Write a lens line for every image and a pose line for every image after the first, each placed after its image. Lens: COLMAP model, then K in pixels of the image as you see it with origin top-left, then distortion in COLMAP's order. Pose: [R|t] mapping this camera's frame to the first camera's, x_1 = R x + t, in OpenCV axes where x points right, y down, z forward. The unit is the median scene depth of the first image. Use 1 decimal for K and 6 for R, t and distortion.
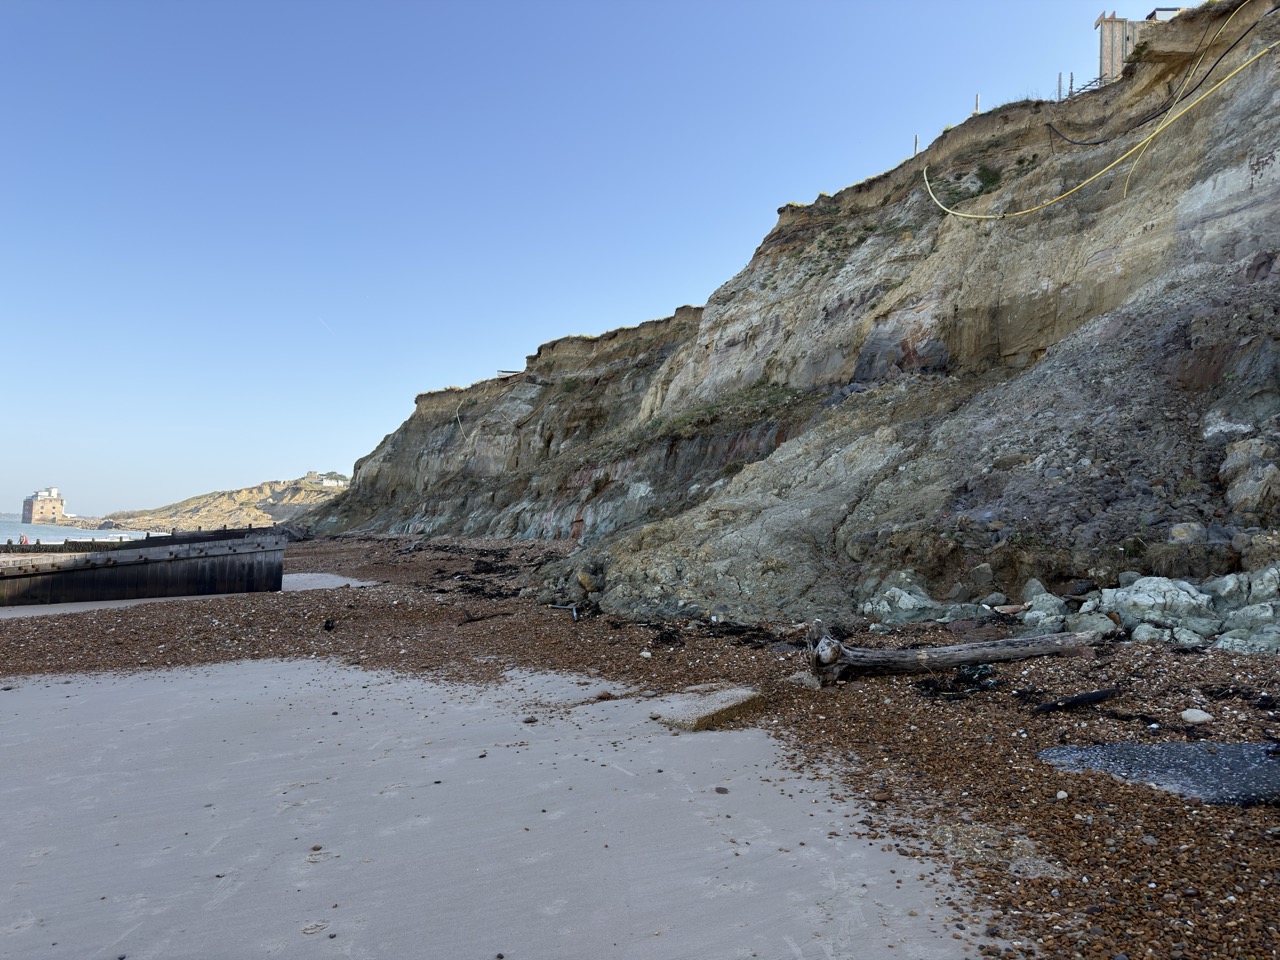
lens RADIAL K [[940.8, 0, 640.0], [0, 940.8, 480.0], [0, 0, 1]] dist [0.053829, -0.156948]
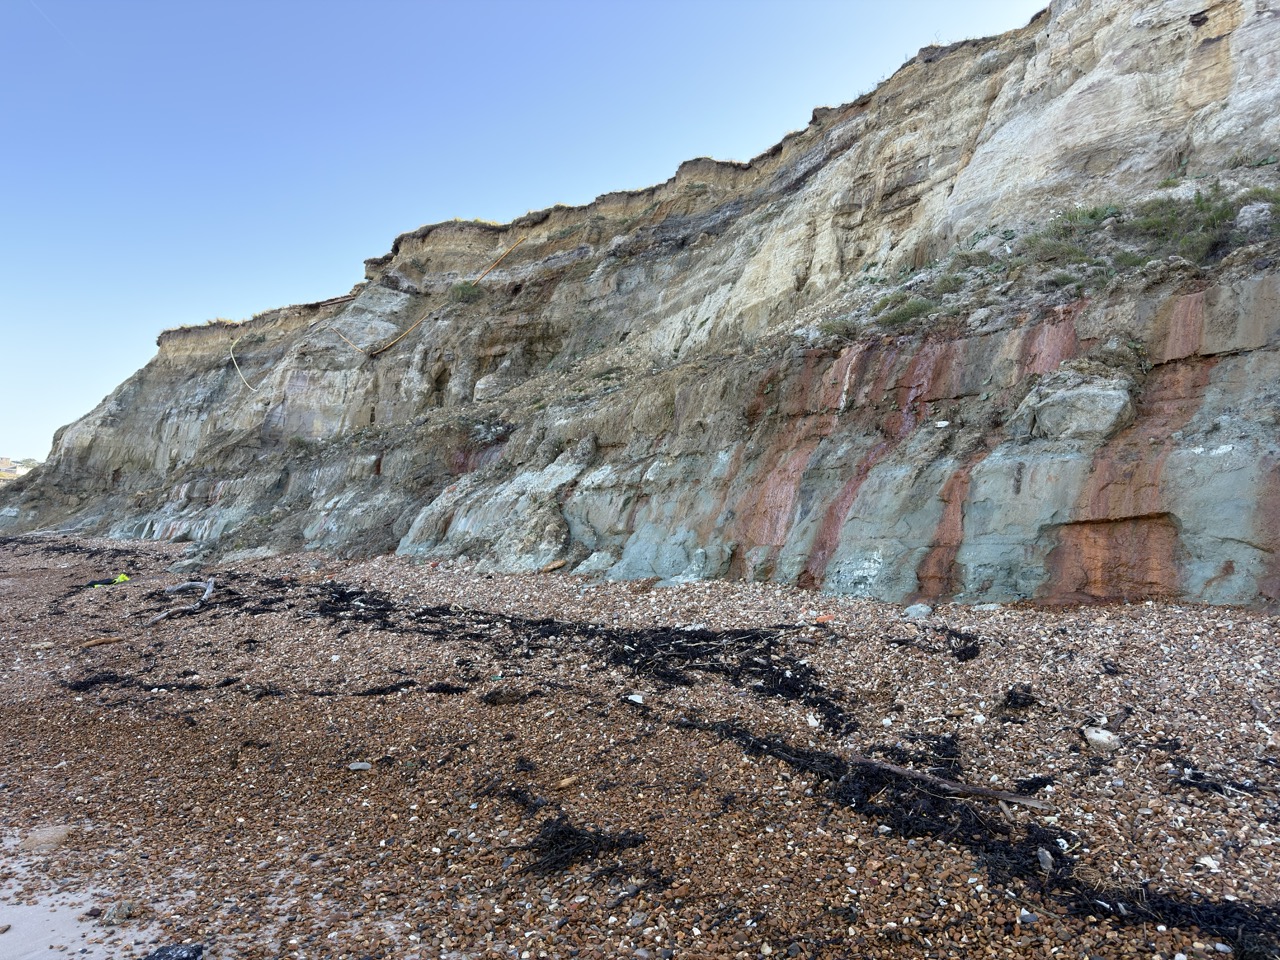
lens RADIAL K [[940.8, 0, 640.0], [0, 940.8, 480.0], [0, 0, 1]] dist [0.053829, -0.156948]
pose [[0.965491, 0.045273, 0.256471, -0.114146], [-0.041719, 0.998943, -0.019284, 0.021427], [-0.257073, 0.007918, 0.966359, 0.404935]]
